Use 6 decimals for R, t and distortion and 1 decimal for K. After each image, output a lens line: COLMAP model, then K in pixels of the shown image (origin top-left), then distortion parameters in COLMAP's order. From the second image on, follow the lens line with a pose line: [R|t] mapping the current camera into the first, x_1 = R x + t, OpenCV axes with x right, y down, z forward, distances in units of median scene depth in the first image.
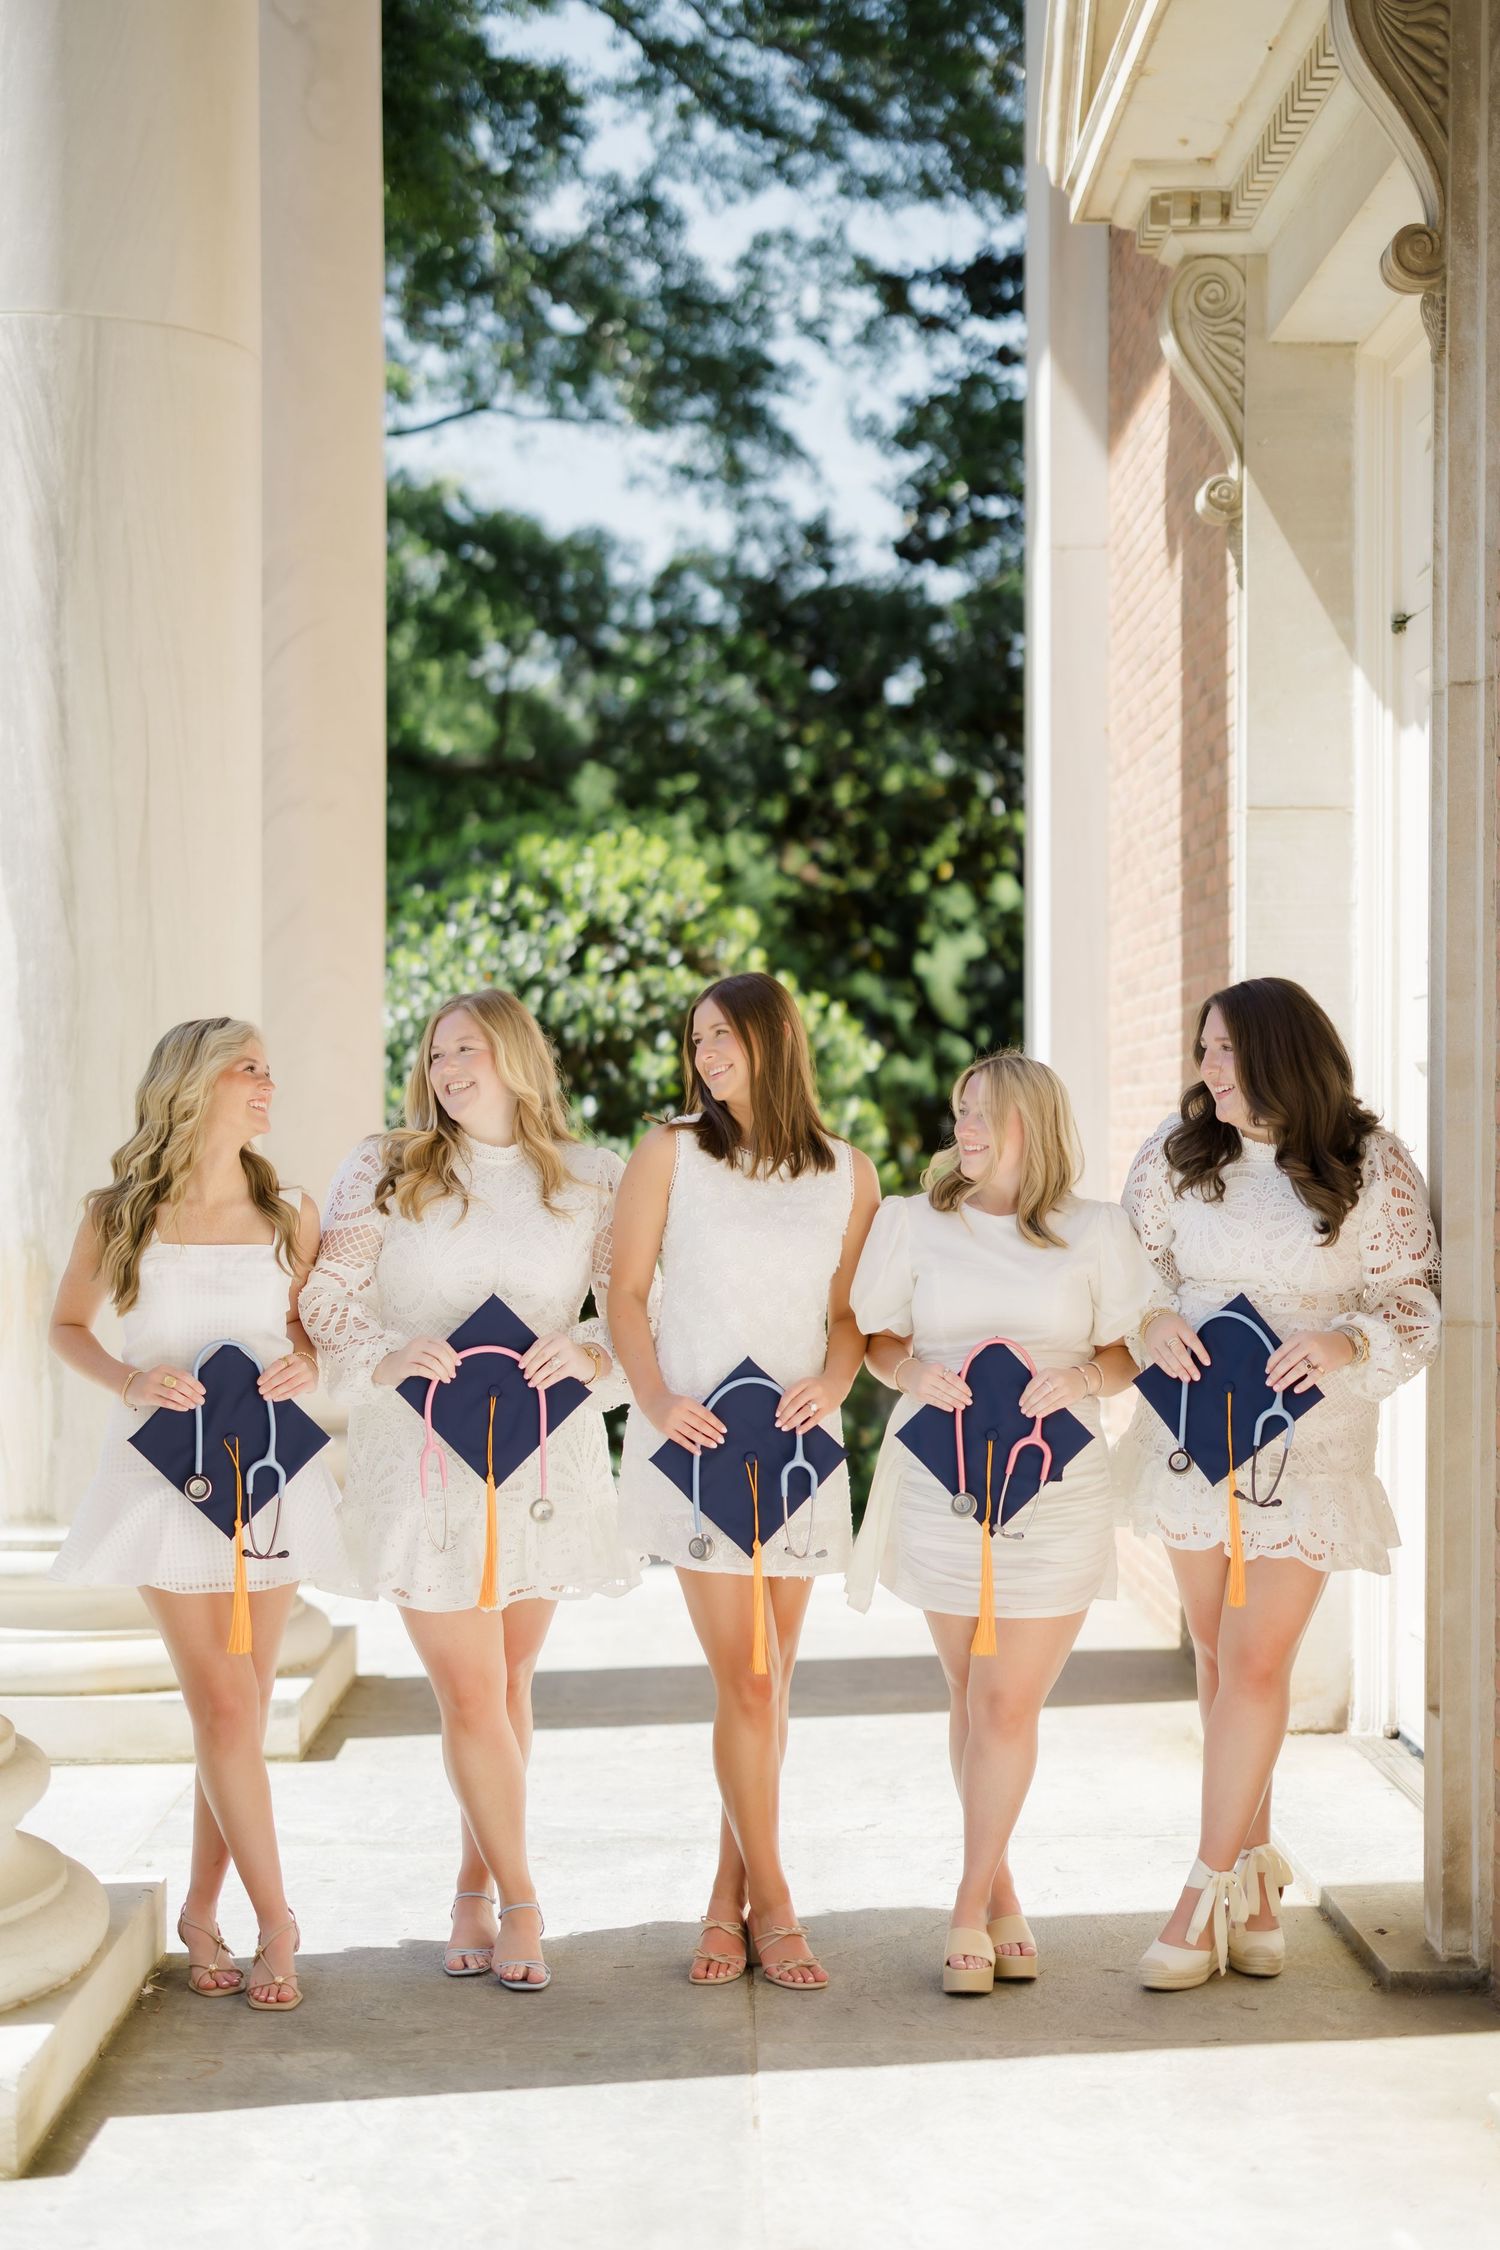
lens RADIAL K [[3691.4, 0, 750.0], [0, 3691.4, 1125.0], [0, 0, 1]] dist [-0.014404, 0.130605]
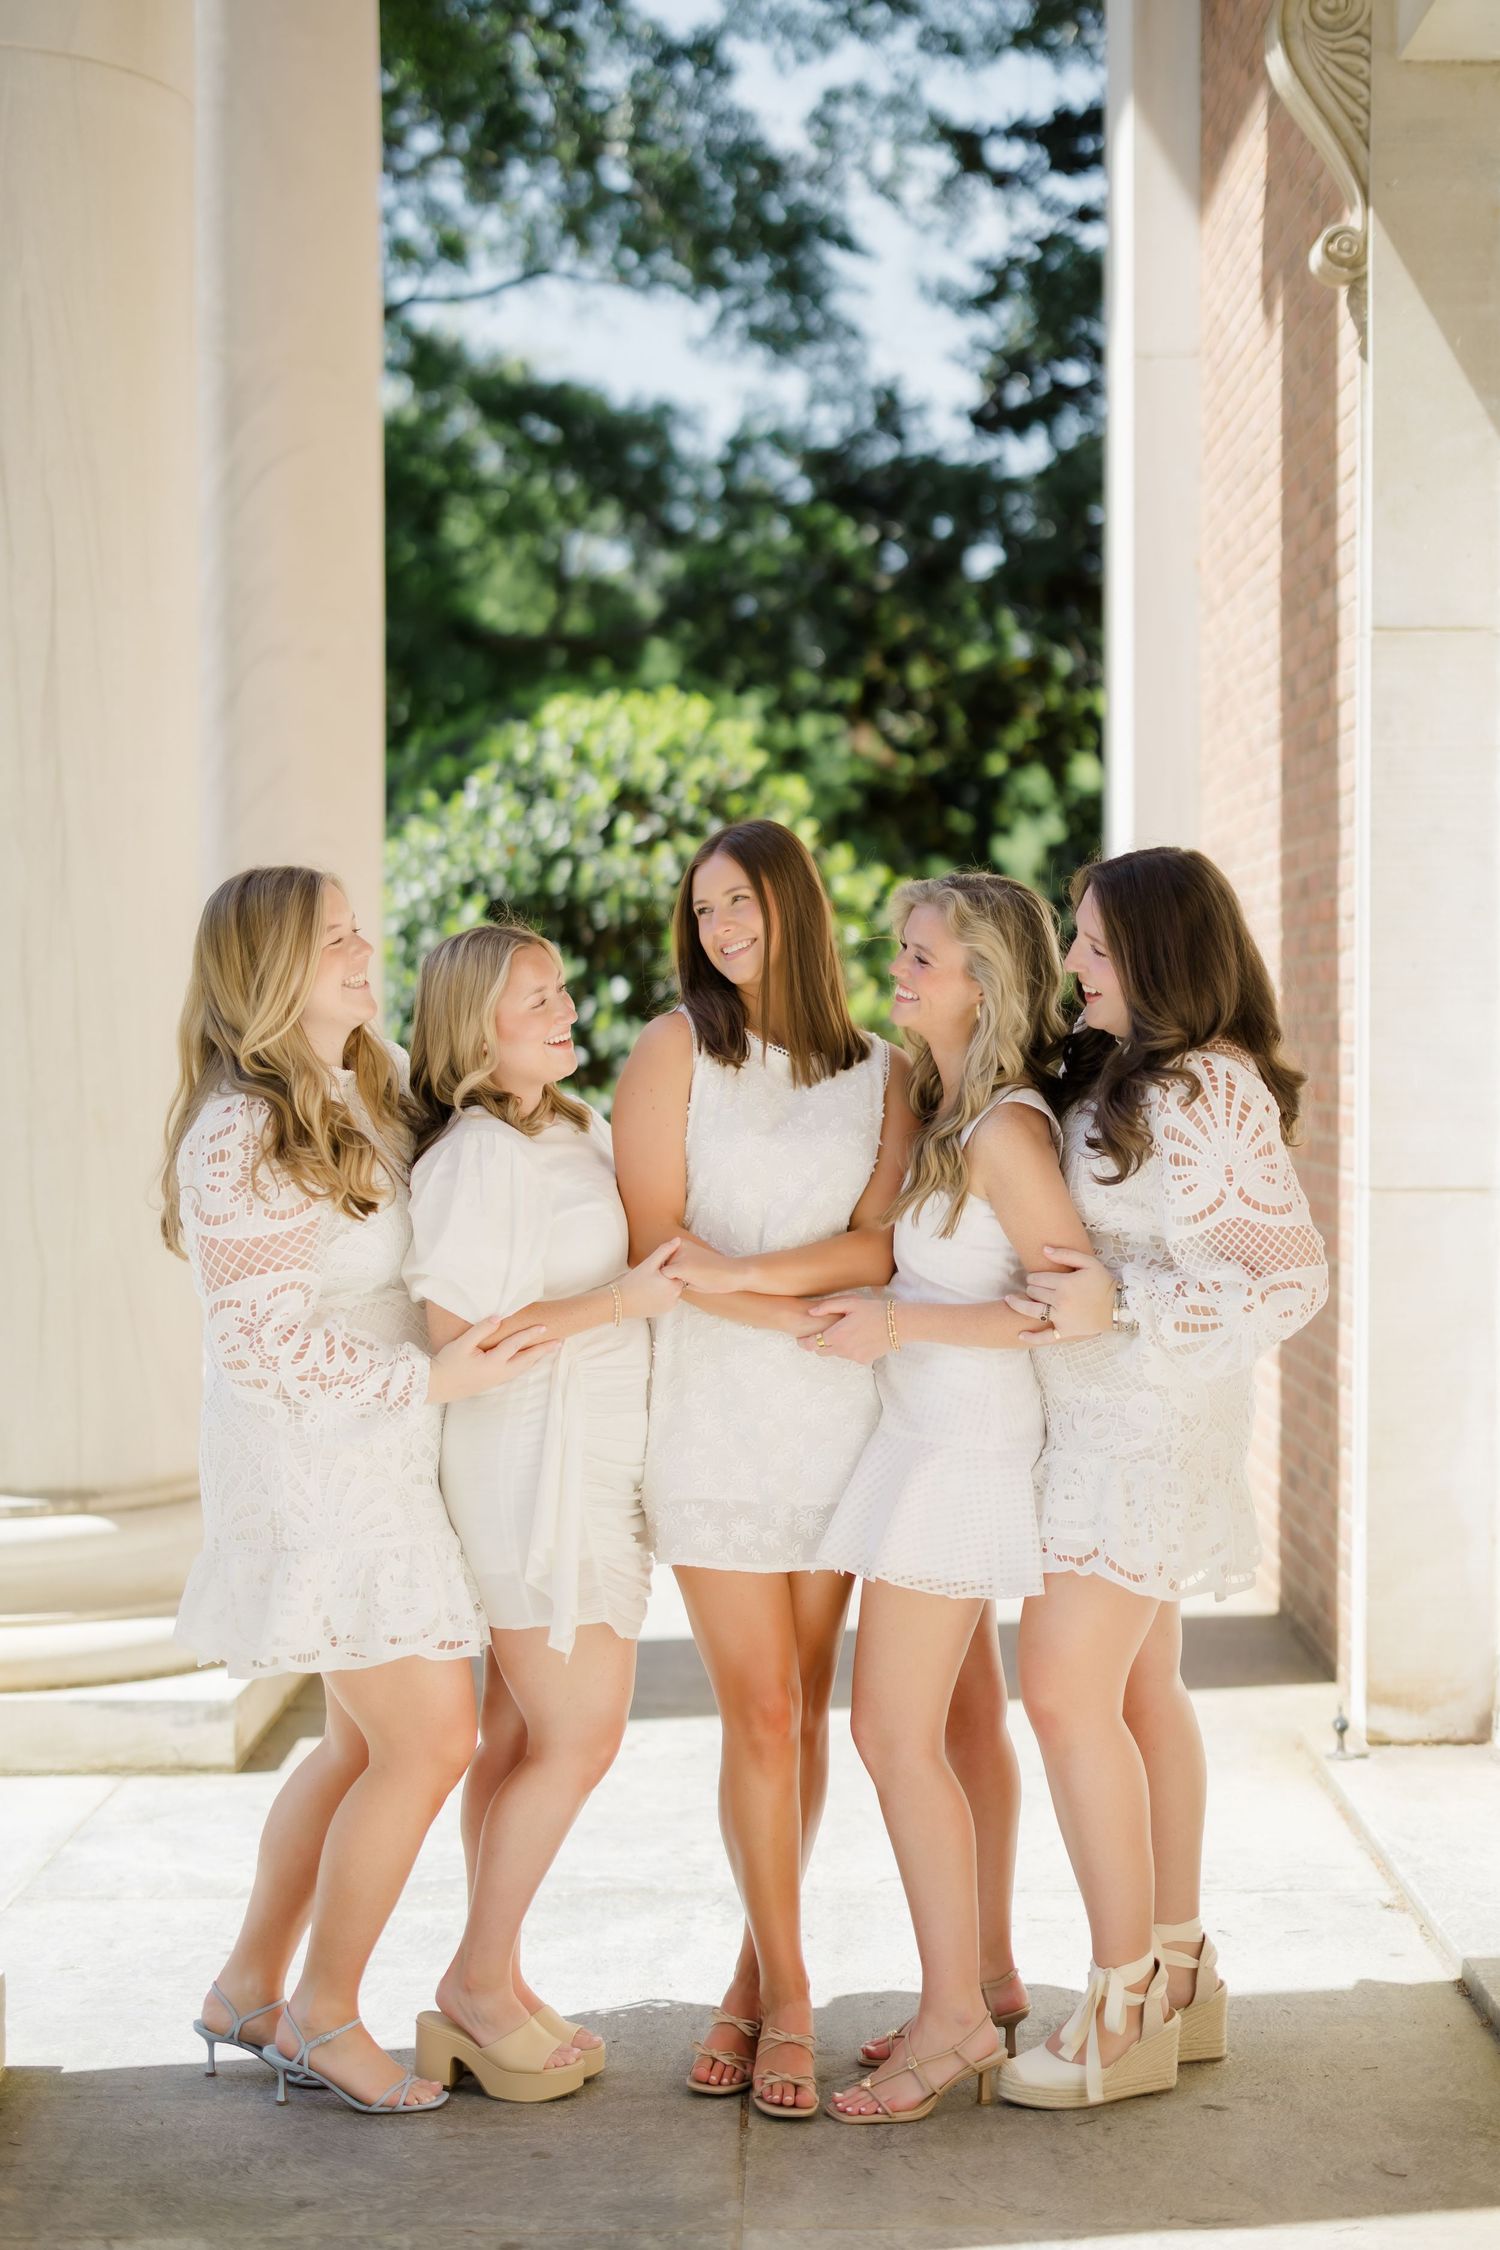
lens RADIAL K [[3691.4, 0, 750.0], [0, 3691.4, 1125.0], [0, 0, 1]] dist [-0.014404, 0.130605]
pose [[0.999765, -0.000691, -0.021687, 0.009761], [0.001338, 0.999555, 0.029814, 0.000283], [0.021657, -0.029836, 0.999320, 0.124809]]
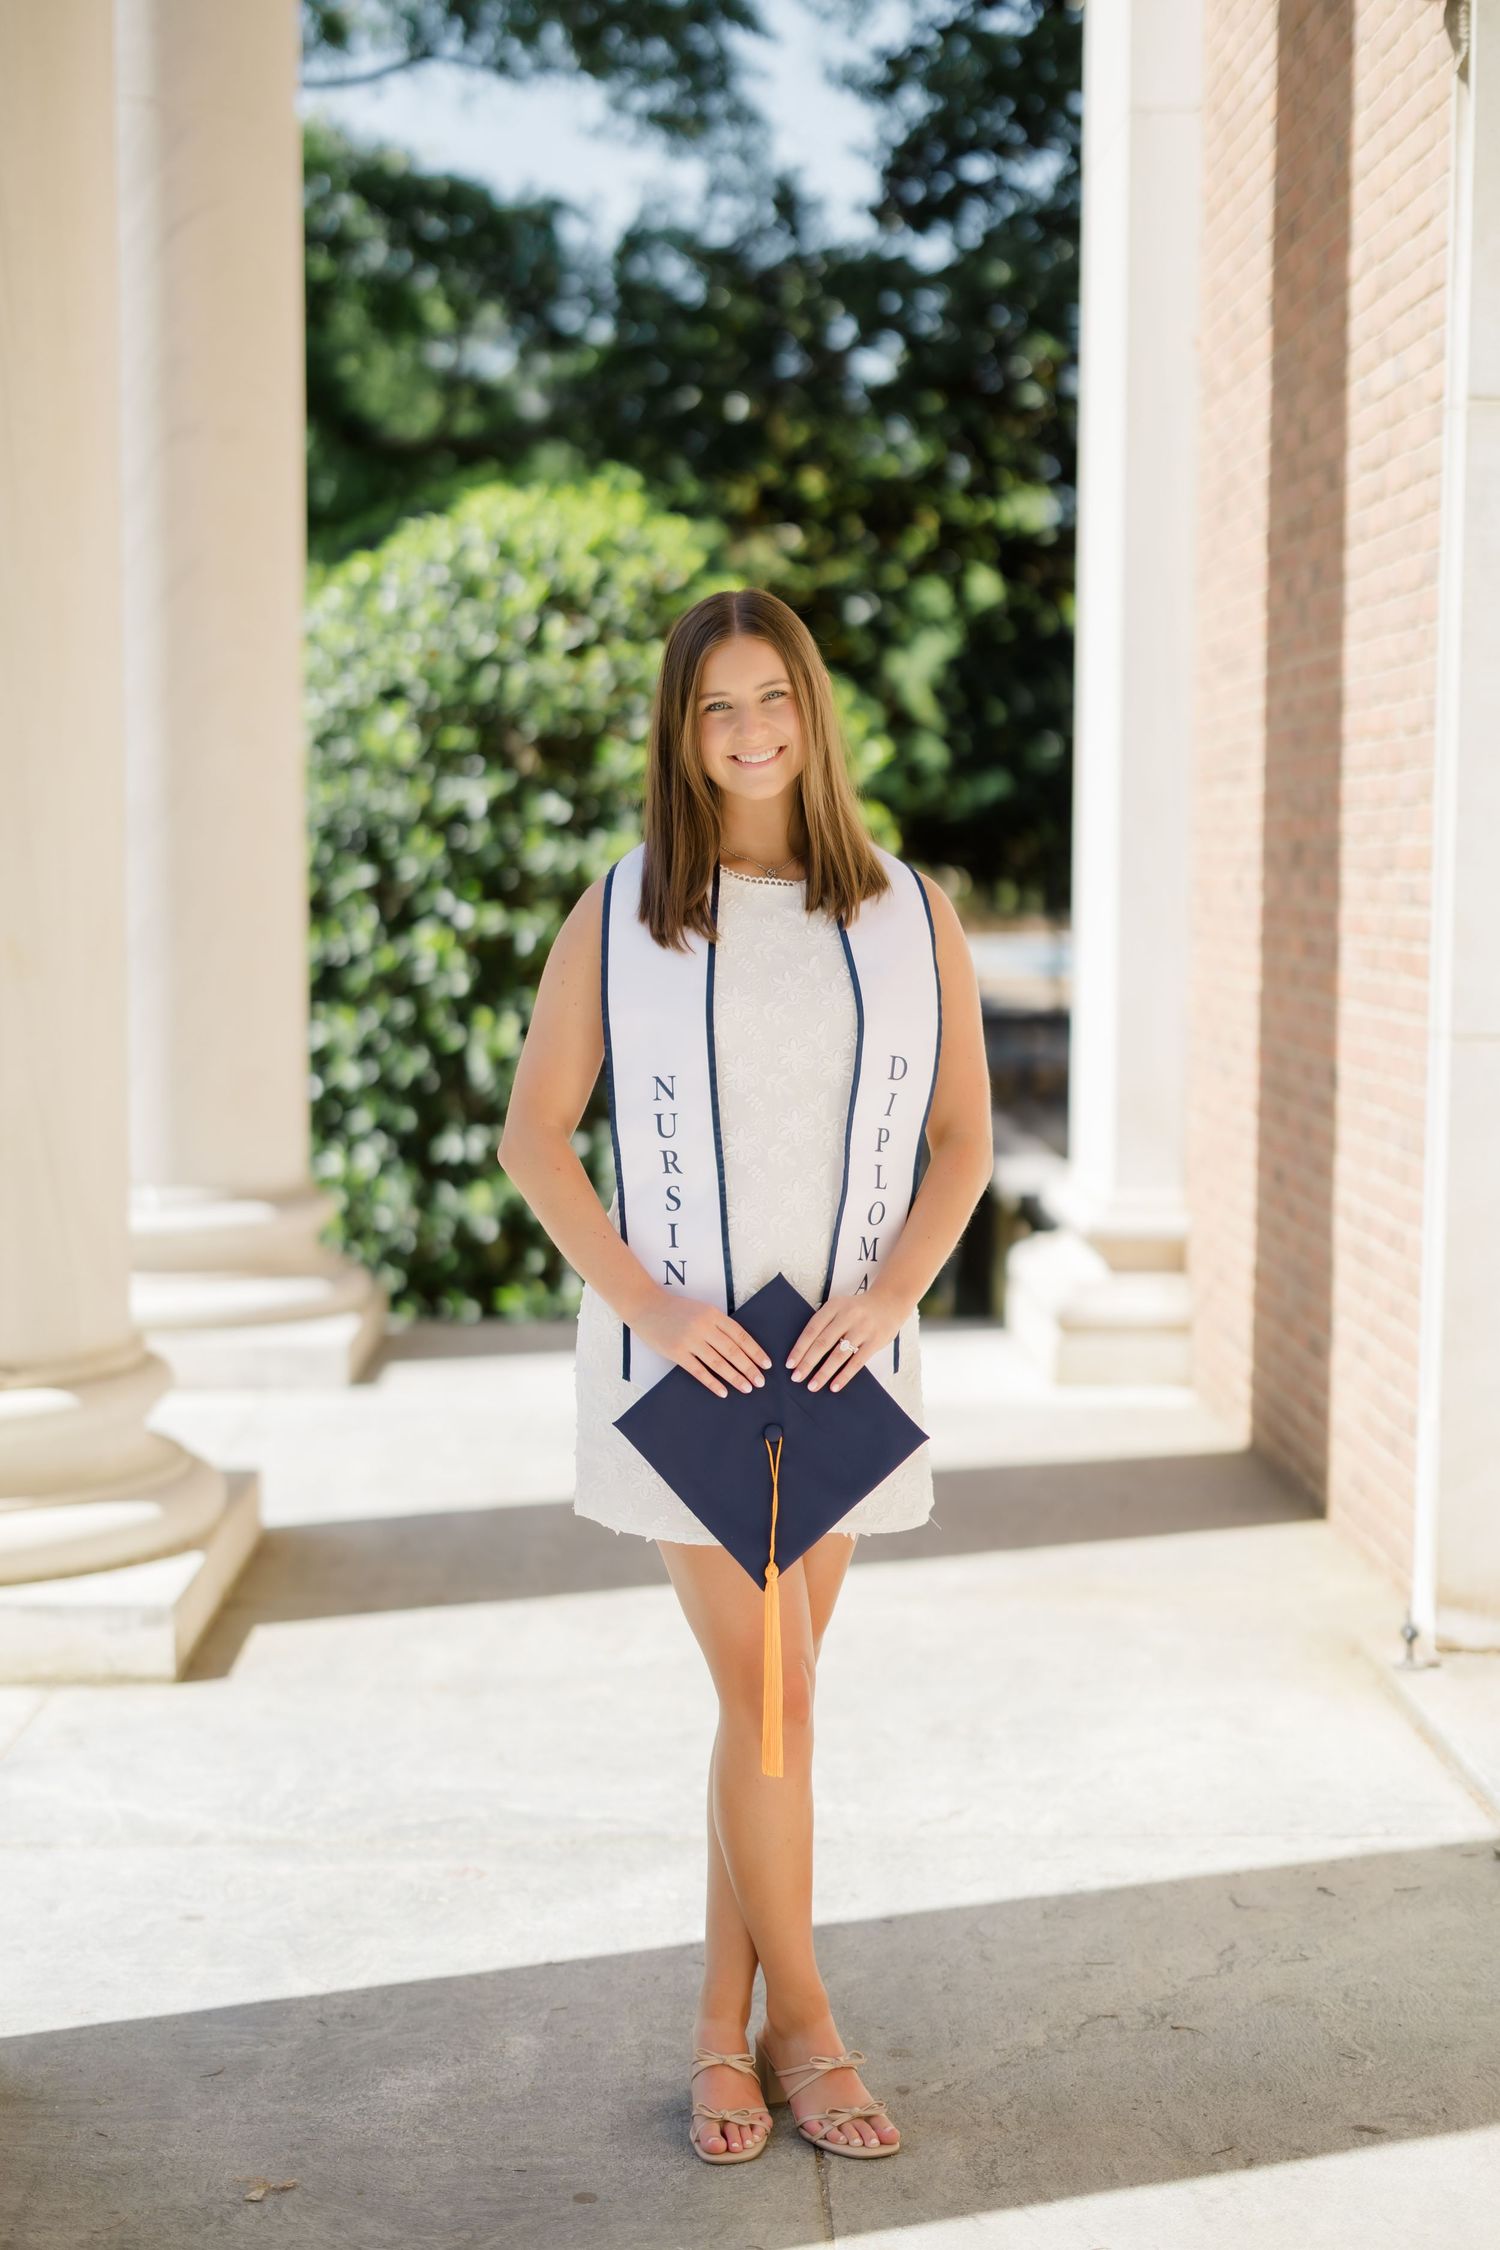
lens RADIAL K [[3681.9, 0, 739.3], [0, 3681.9, 1225.7], [0, 0, 1]] dist [-0.004833, 0.058545]
pose [[0.999944, 0.004084, 0.009807, -0.011220], [-0.005103, 0.994323, 0.106279, -0.000218], [-0.009317, -0.106323, 0.994288, 0.195907]]
